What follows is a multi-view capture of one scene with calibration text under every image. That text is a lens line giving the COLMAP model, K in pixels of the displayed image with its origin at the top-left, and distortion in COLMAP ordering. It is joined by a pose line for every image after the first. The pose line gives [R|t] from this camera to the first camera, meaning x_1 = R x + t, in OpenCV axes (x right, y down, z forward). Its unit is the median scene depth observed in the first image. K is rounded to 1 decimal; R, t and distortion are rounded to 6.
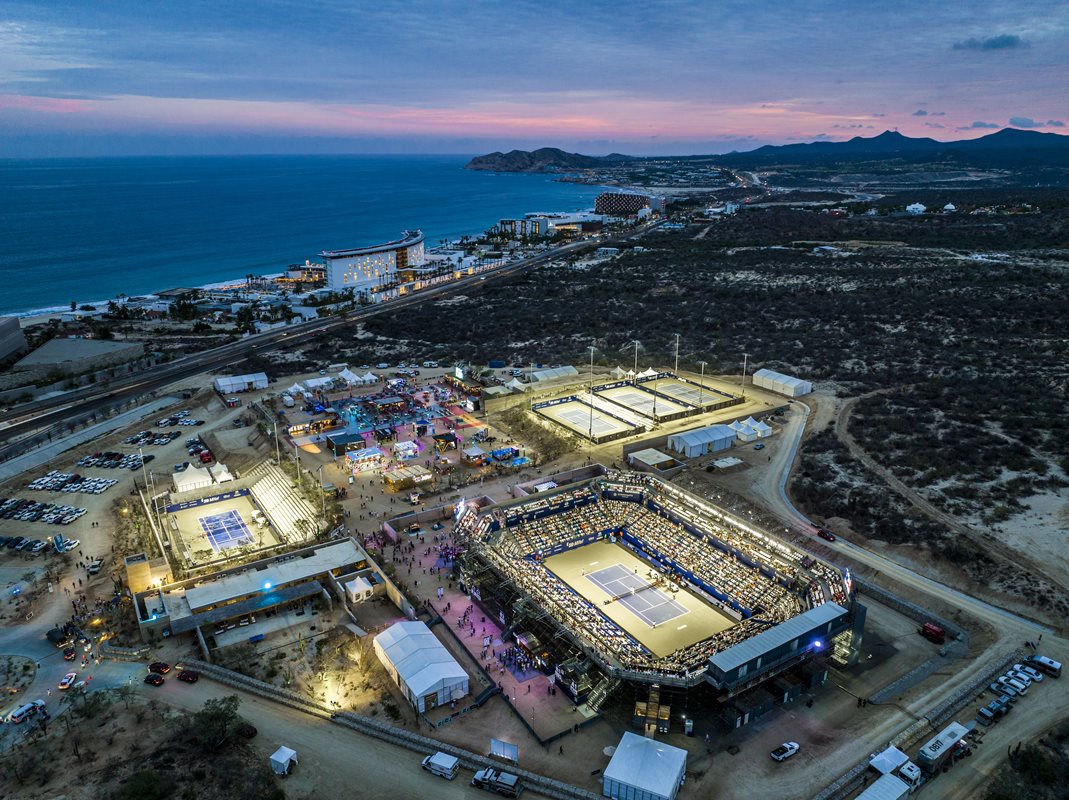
lens RADIAL K [[766.1, 0, 534.5], [0, 766.1, 400.0], [0, 0, 1]] dist [-0.041578, 0.007595]
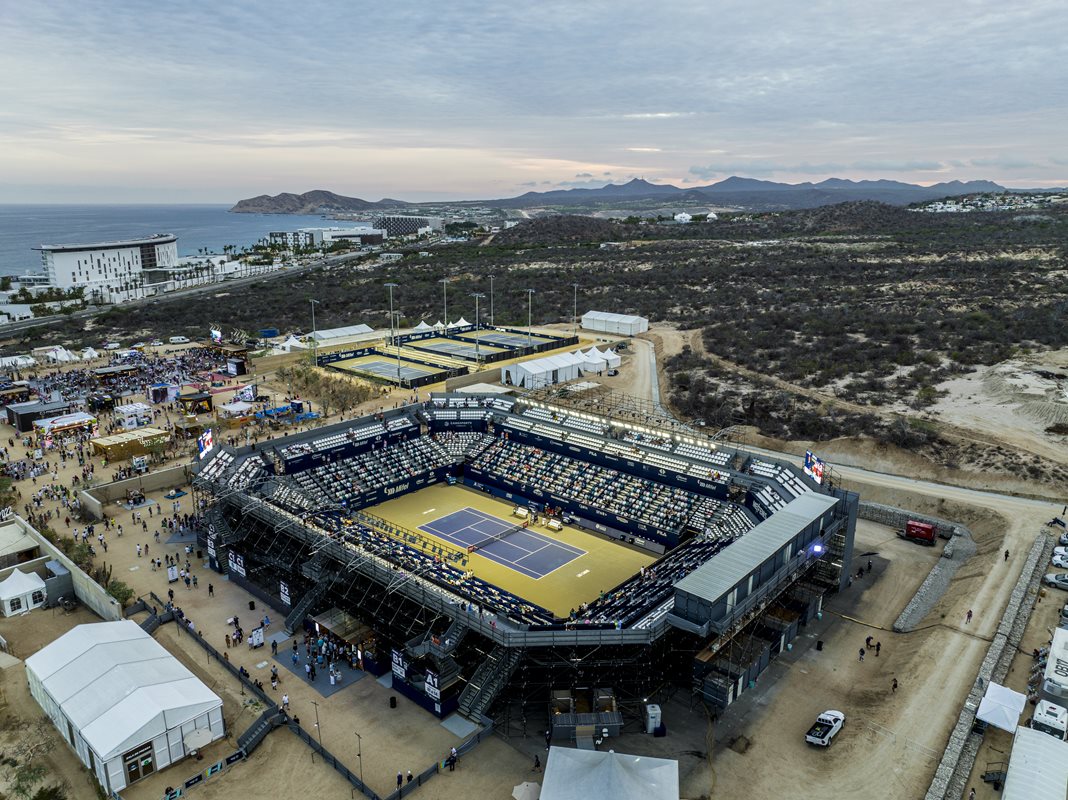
lens RADIAL K [[752.0, 0, 534.0], [0, 752.0, 400.0], [0, 0, 1]] dist [-0.031218, -0.006342]
pose [[0.958774, -0.068071, 0.275895, -0.004799], [0.083583, 0.995491, -0.044849, 0.098674], [-0.271598, 0.066060, 0.960141, 0.221232]]
